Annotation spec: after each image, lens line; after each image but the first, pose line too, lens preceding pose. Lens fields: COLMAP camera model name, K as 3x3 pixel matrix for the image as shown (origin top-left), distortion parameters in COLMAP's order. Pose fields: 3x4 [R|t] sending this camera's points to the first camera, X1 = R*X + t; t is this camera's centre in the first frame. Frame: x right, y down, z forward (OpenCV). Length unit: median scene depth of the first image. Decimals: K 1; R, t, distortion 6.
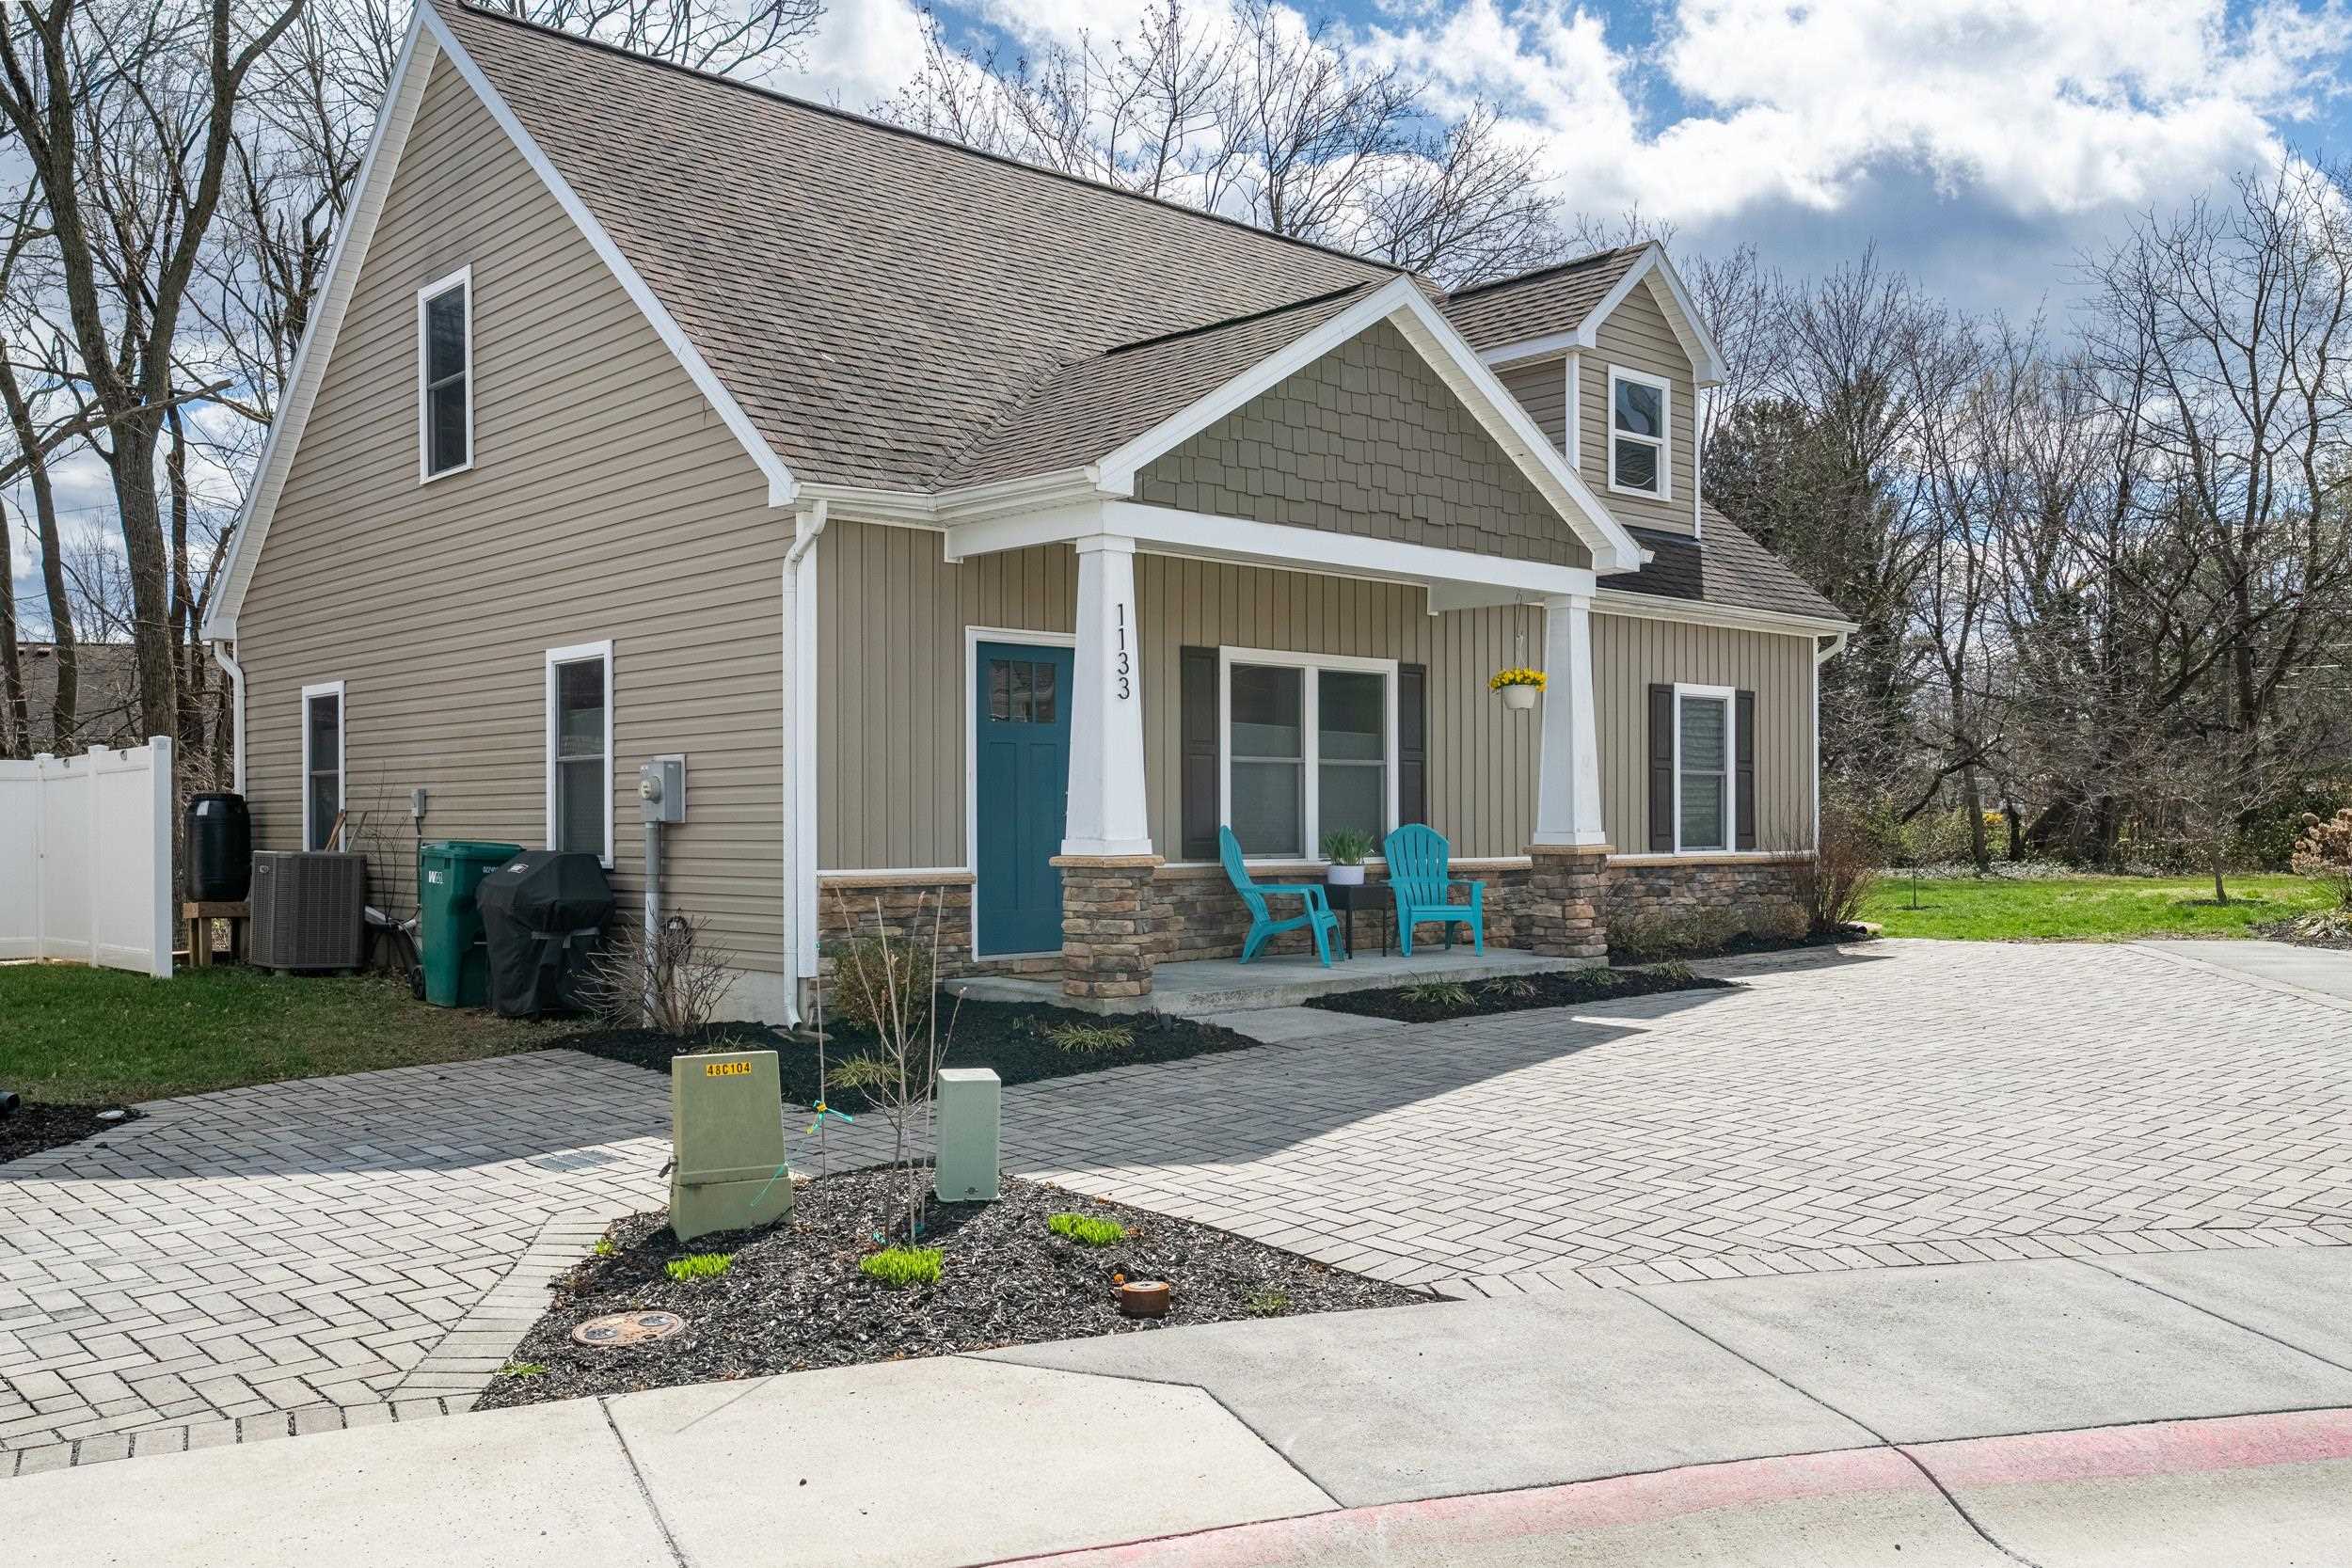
lens RADIAL K [[1980.2, 0, 1139.0], [0, 1980.2, 825.2], [0, 0, 1]] dist [0.014776, -0.007991]
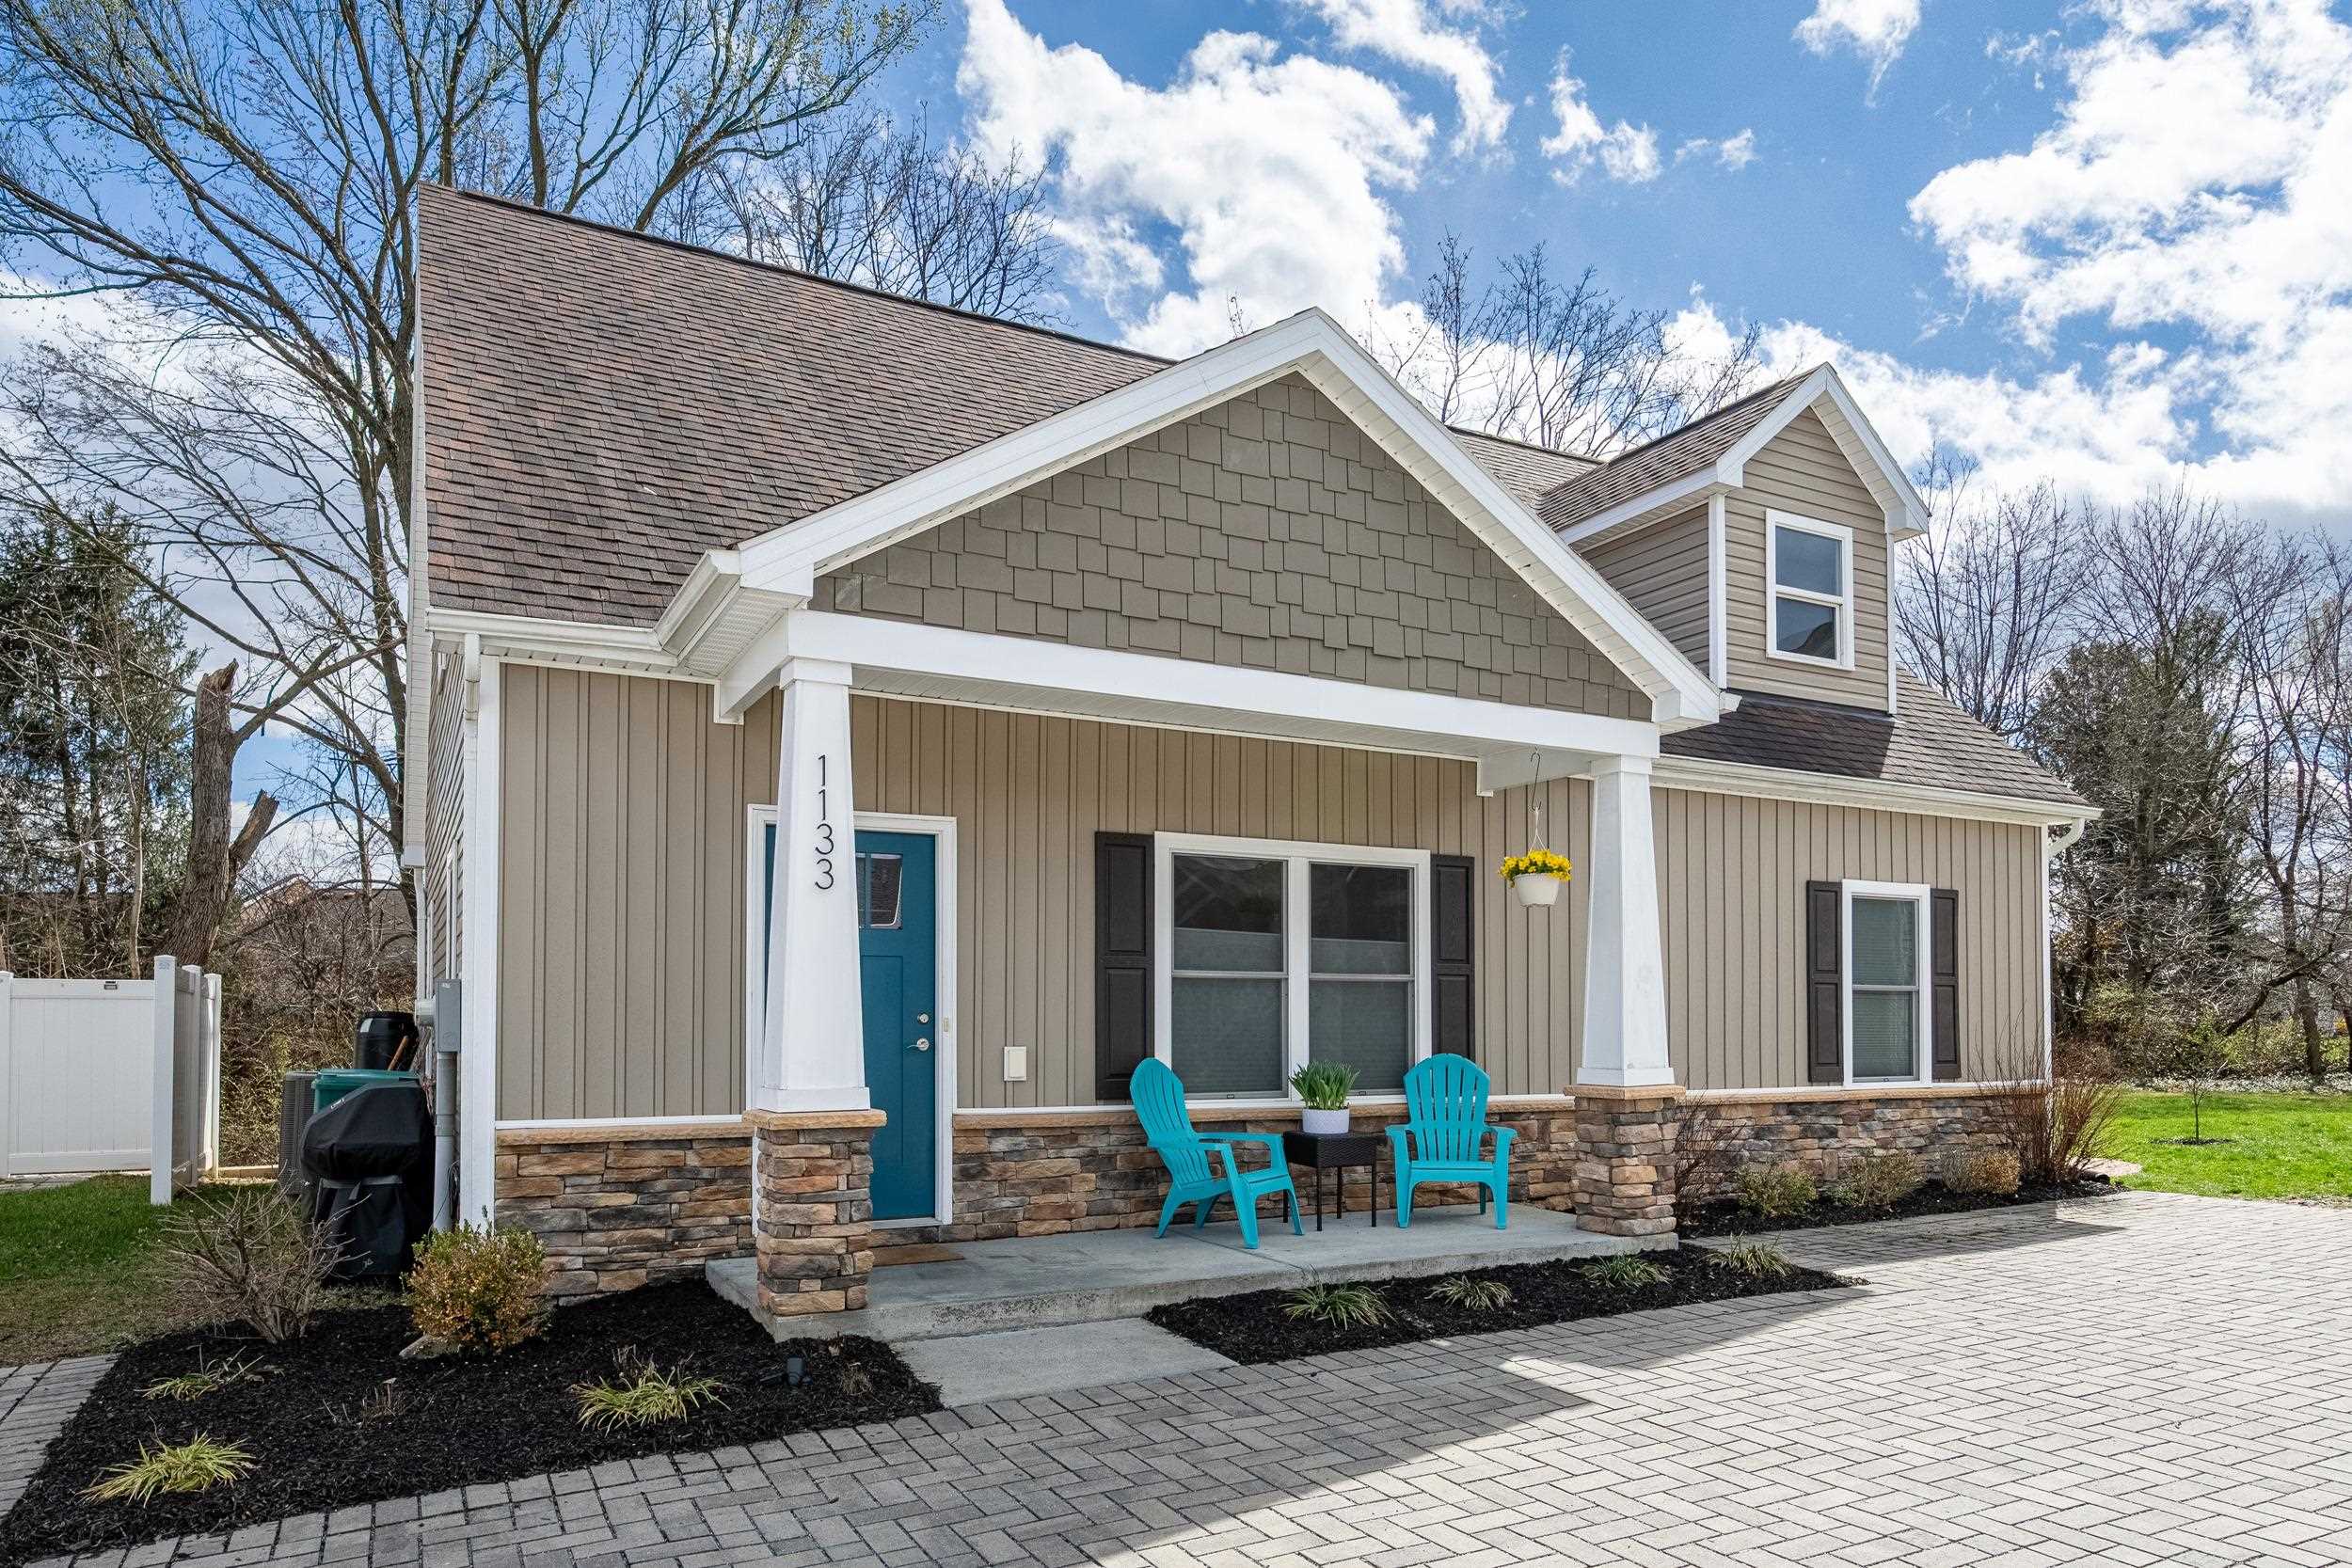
lens RADIAL K [[1534.0, 0, 1239.6], [0, 1534.0, 996.6], [0, 0, 1]] dist [-0.006698, 0.008401]
pose [[0.975484, -0.001123, -0.220066, 0.201858], [-0.003114, 0.999816, -0.018905, -0.012262], [0.220047, 0.019127, 0.975302, 0.391828]]
